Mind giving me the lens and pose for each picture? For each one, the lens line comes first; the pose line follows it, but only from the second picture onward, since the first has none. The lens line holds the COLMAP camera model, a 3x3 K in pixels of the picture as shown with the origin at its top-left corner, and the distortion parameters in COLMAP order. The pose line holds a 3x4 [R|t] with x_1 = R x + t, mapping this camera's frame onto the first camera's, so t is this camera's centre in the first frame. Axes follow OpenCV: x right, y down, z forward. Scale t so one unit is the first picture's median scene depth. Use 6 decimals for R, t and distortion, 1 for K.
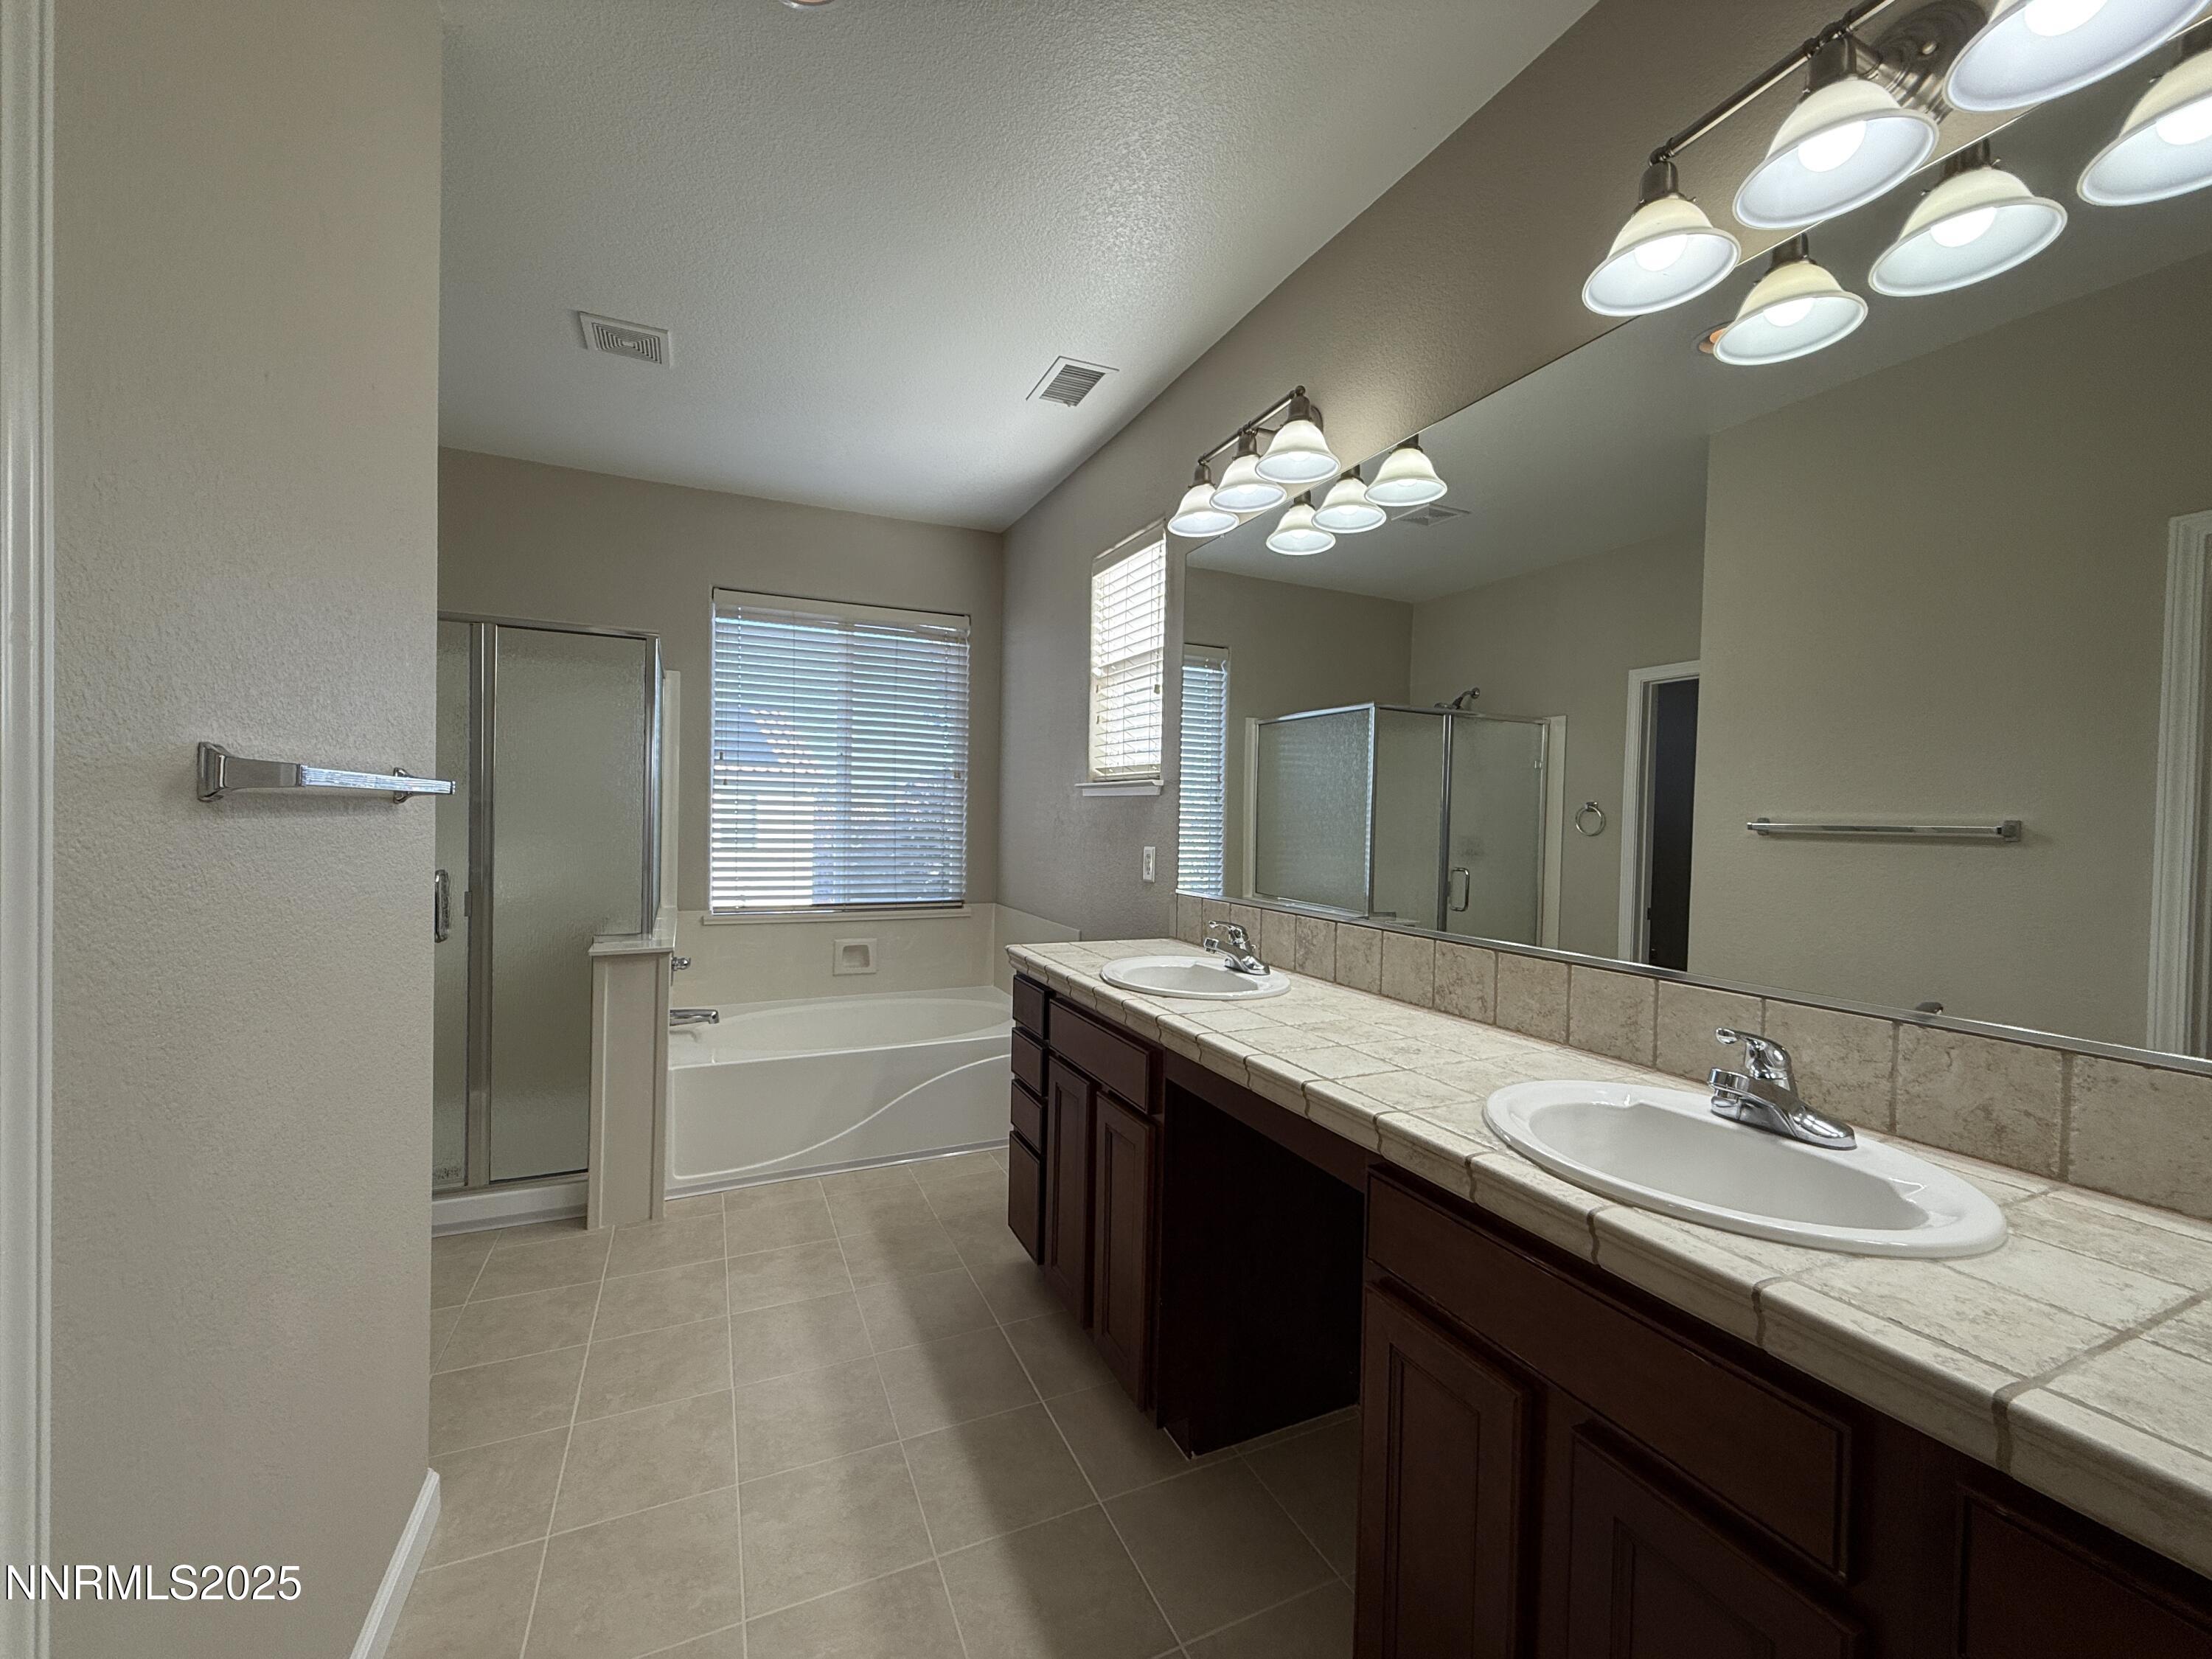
lens RADIAL K [[881.8, 0, 1099.7], [0, 881.8, 827.2], [0, 0, 1]] dist [-0.000277, 0.002031]
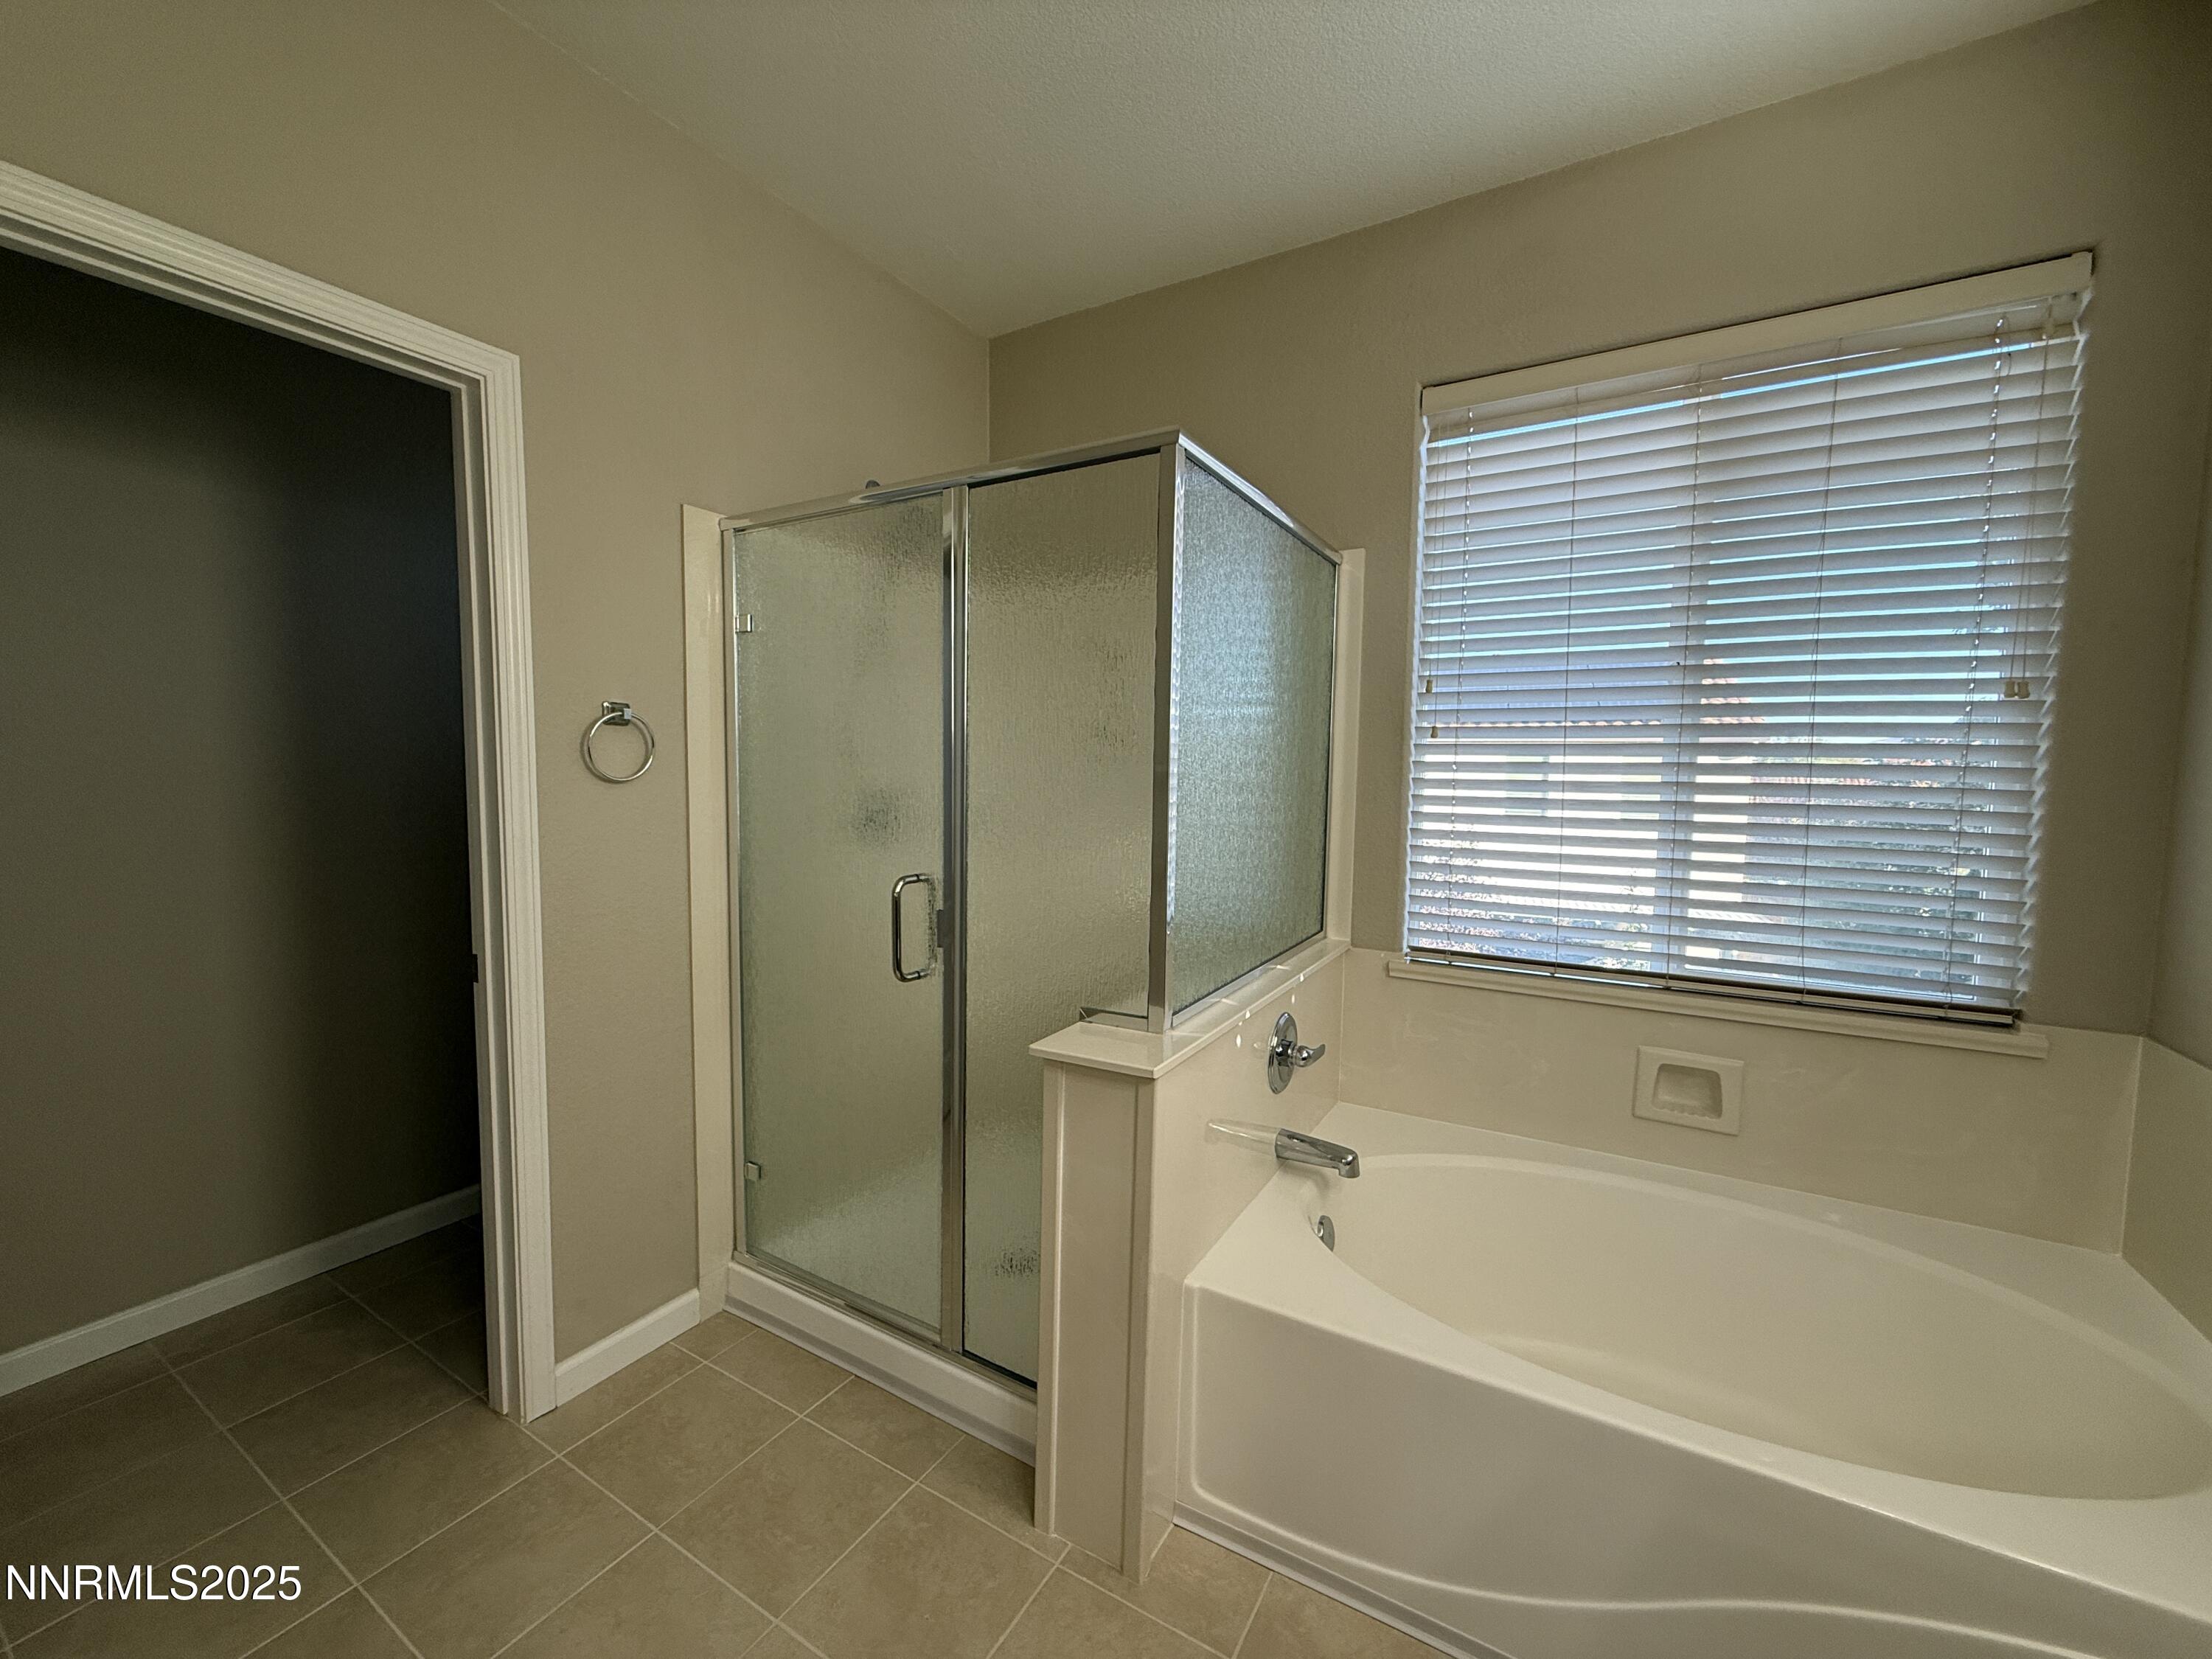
lens RADIAL K [[881.8, 0, 1105.9], [0, 881.8, 820.9], [0, 0, 1]] dist [-0.000277, 0.002031]
pose [[0.566252, 0.046752, -0.822906, -0.069621], [-0.011781, 0.998747, 0.048636, -0.017761], [0.824148, -0.017846, 0.566093, 0.474587]]
